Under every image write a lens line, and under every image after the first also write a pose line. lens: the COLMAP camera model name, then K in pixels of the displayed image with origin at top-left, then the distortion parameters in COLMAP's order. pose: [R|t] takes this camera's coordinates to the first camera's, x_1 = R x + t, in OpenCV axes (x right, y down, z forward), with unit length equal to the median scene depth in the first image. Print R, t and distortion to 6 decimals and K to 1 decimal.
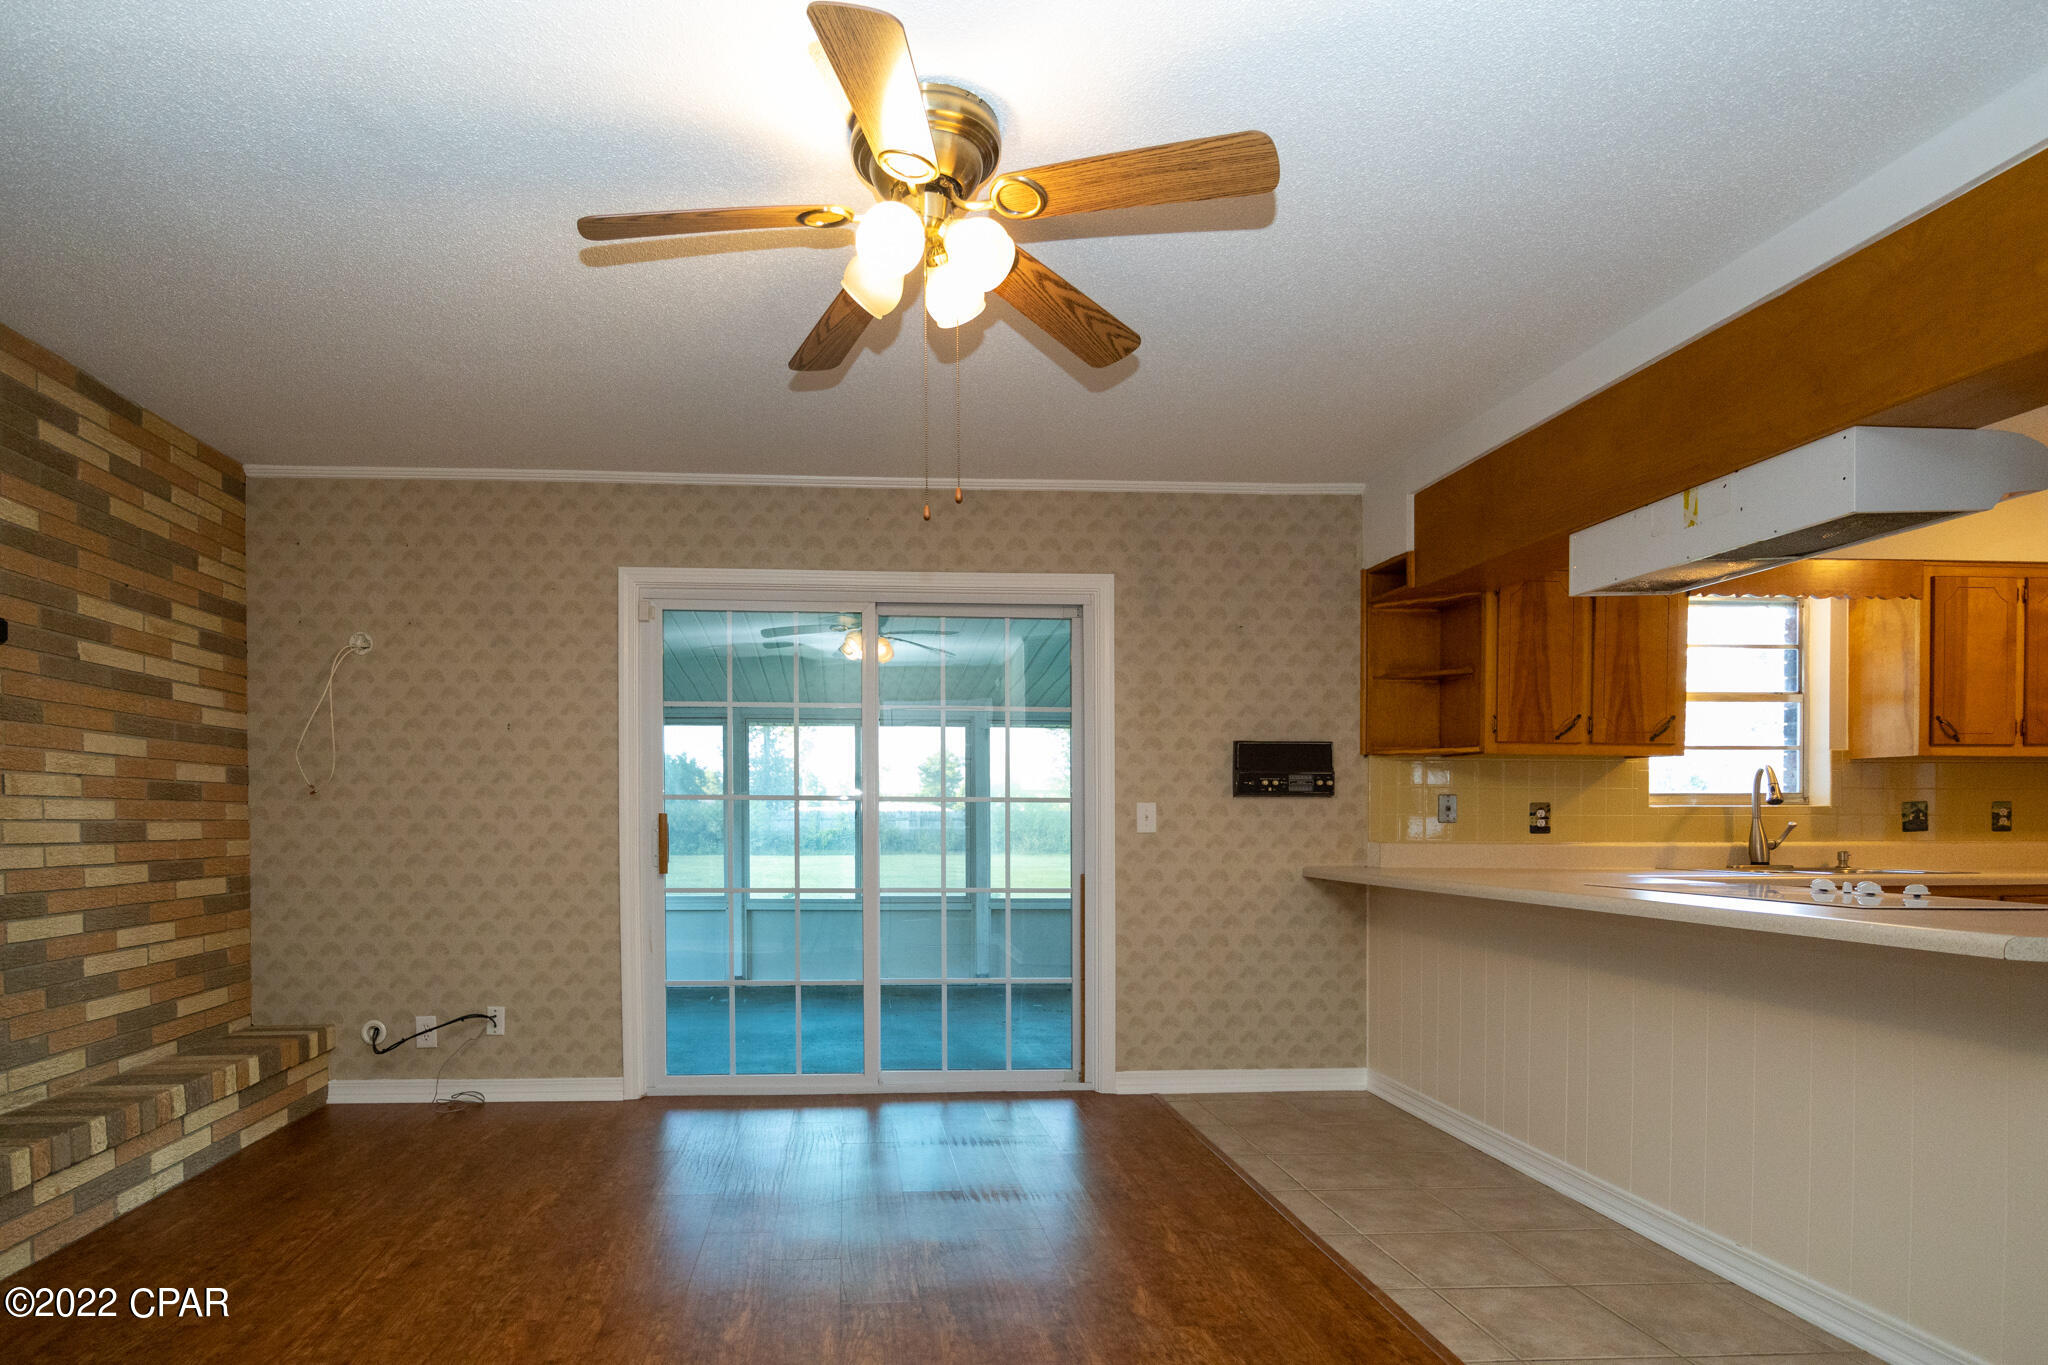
lens RADIAL K [[1101.6, 0, 889.4], [0, 1101.6, 827.2], [0, 0, 1]] dist [-0.008409, 0.002168]
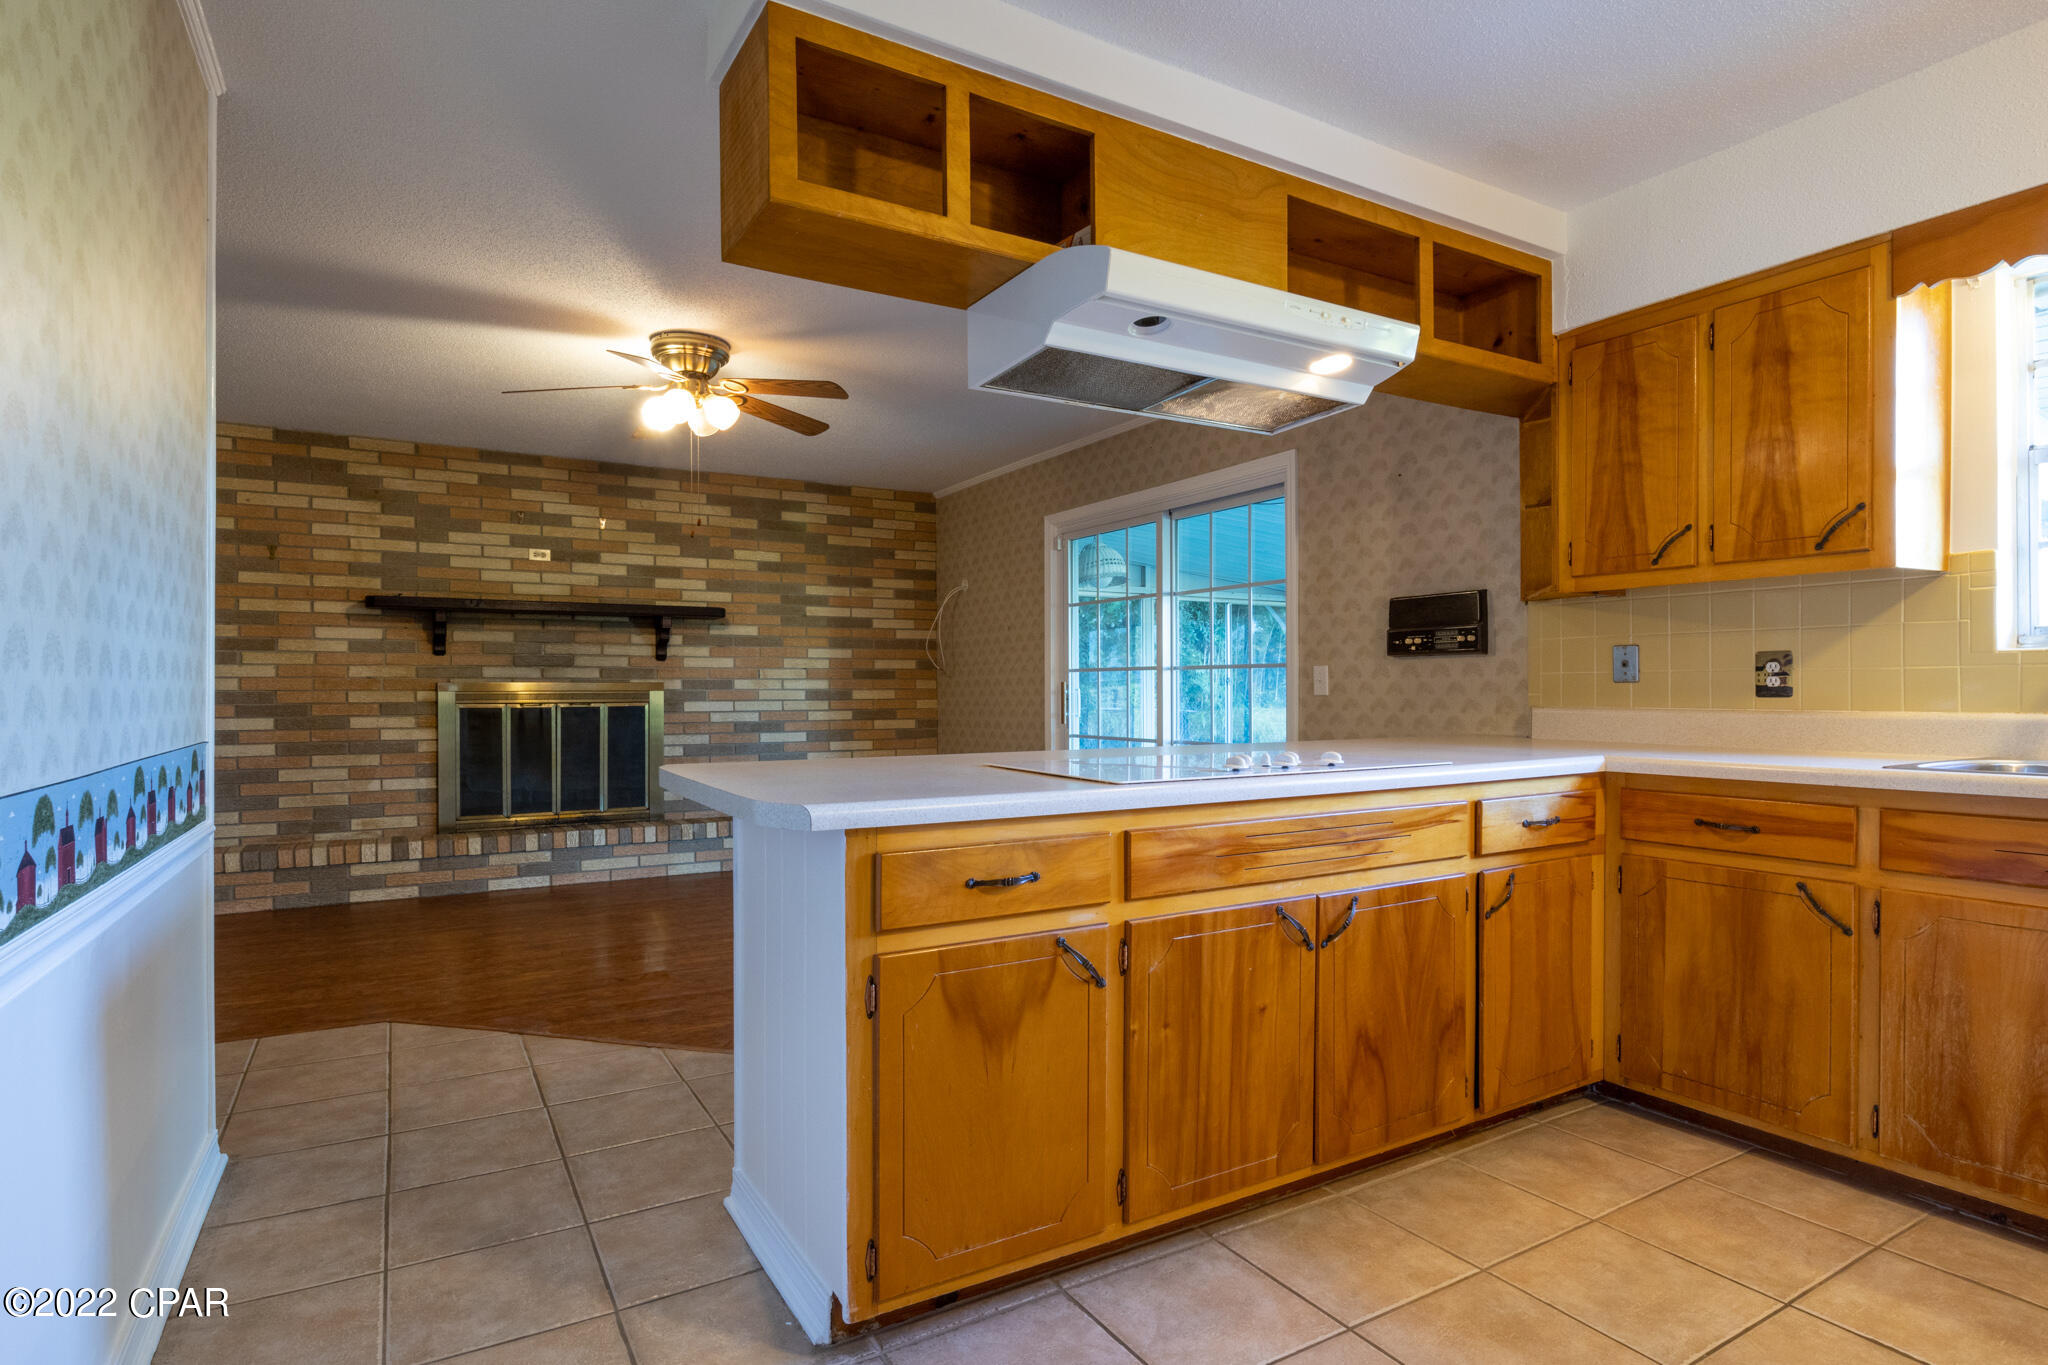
lens RADIAL K [[1101.6, 0, 1080.7], [0, 1101.6, 697.8], [0, 0, 1]] dist [-0.008409, 0.002168]
pose [[0.469082, 0.001420, -0.883153, 1.166460], [0.001094, 0.999997, 0.002189, 0.005156], [0.883154, -0.001993, 0.469079, 0.368976]]
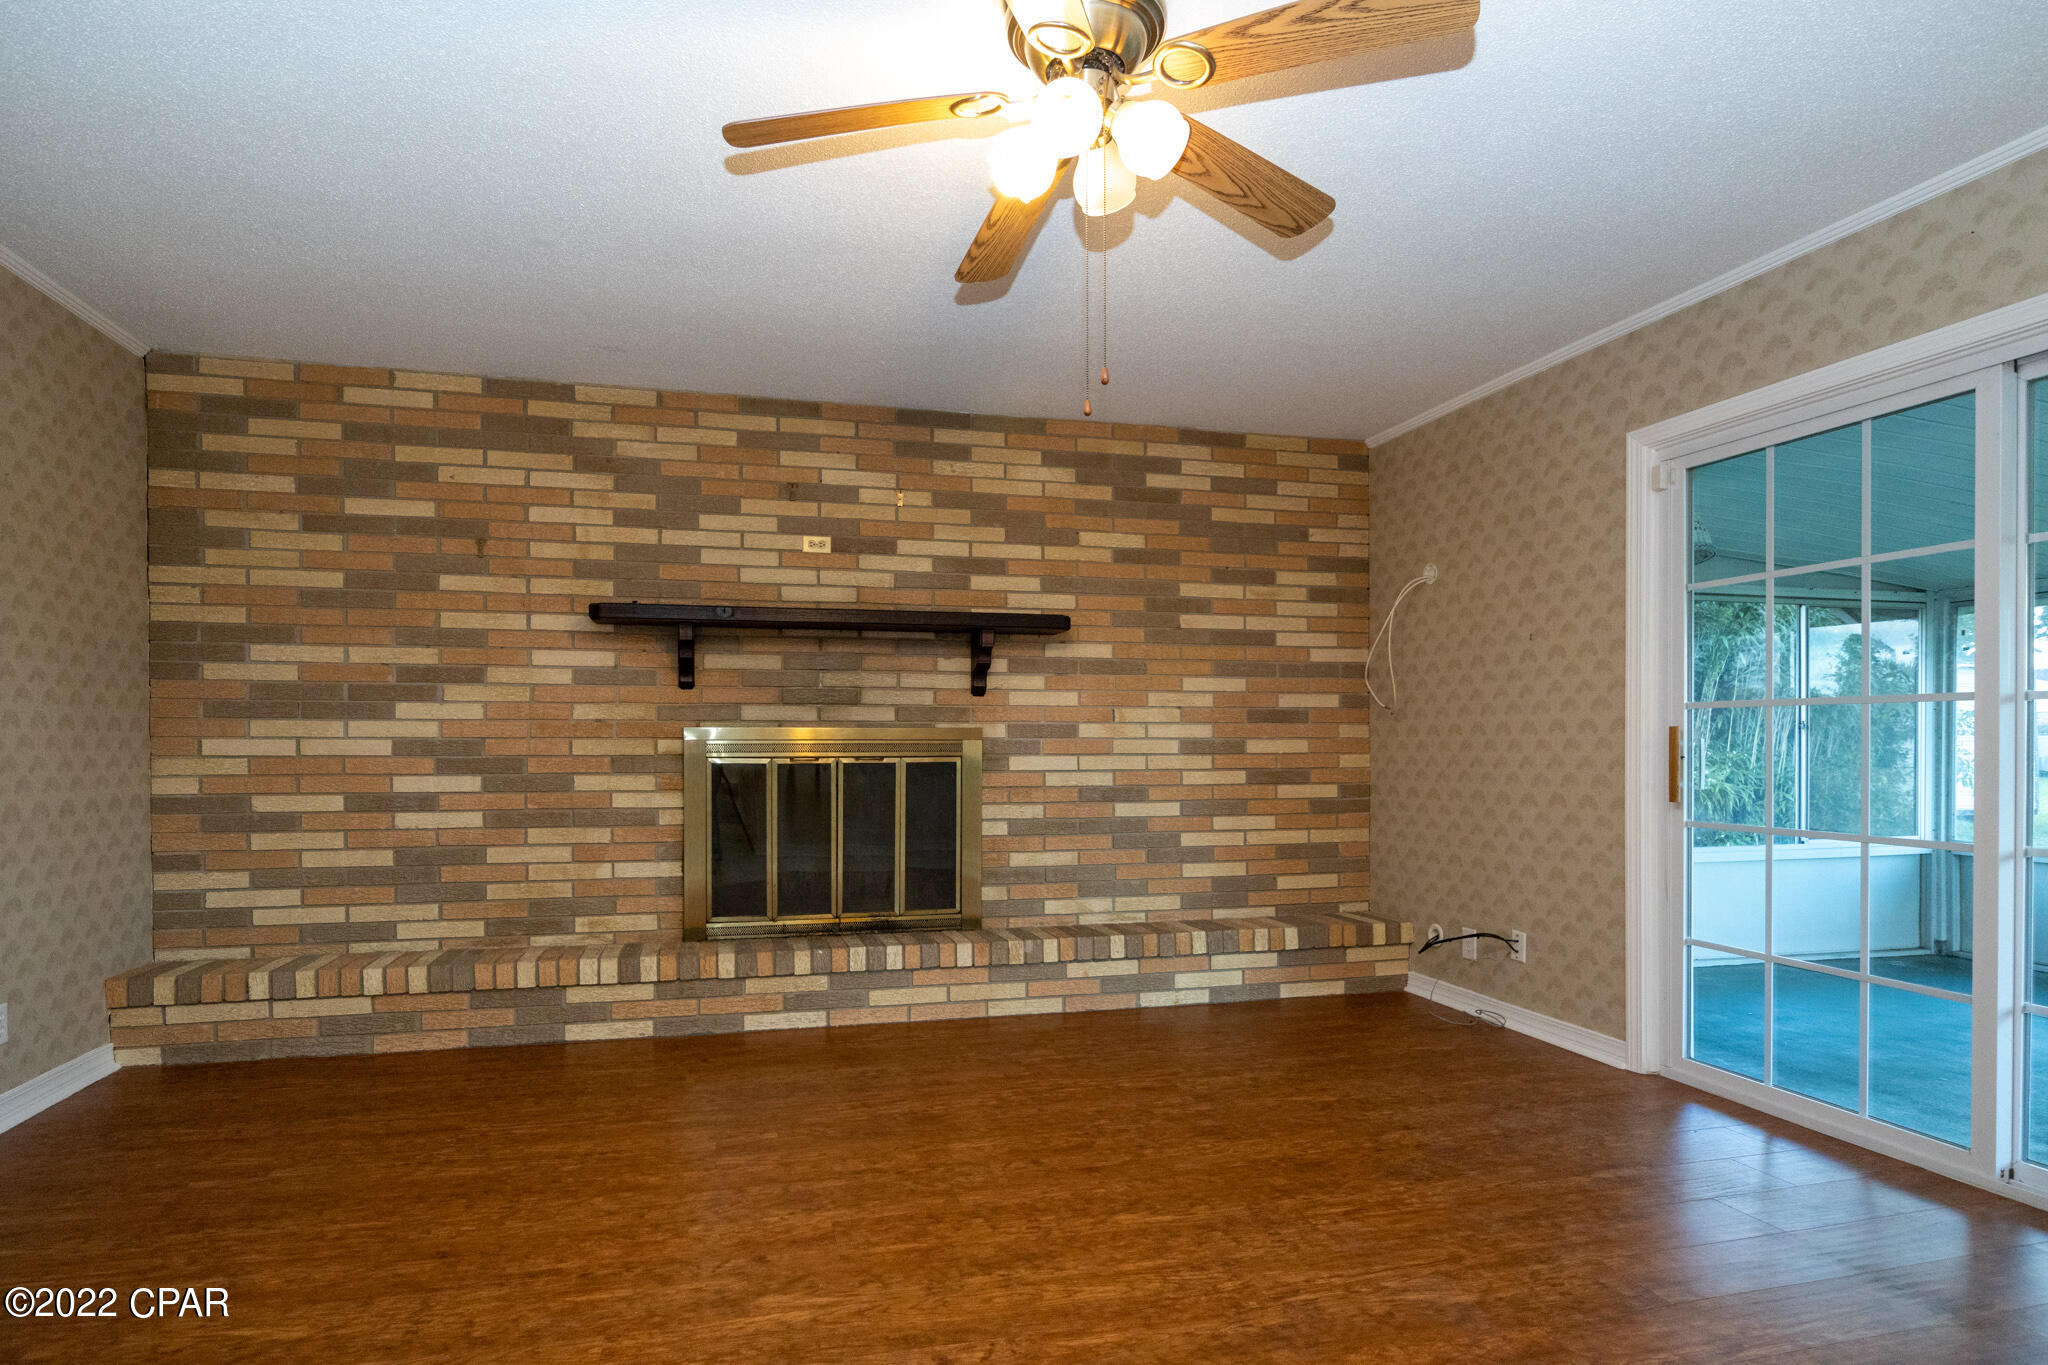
lens RADIAL K [[1101.6, 0, 1008.7], [0, 1101.6, 747.6], [0, 0, 1]] dist [-0.008409, 0.002168]
pose [[0.184051, 0.003422, -0.982911, 0.529478], [-0.003449, 0.999990, 0.002836, 0.002243], [0.982911, 0.002868, 0.184061, 0.410204]]
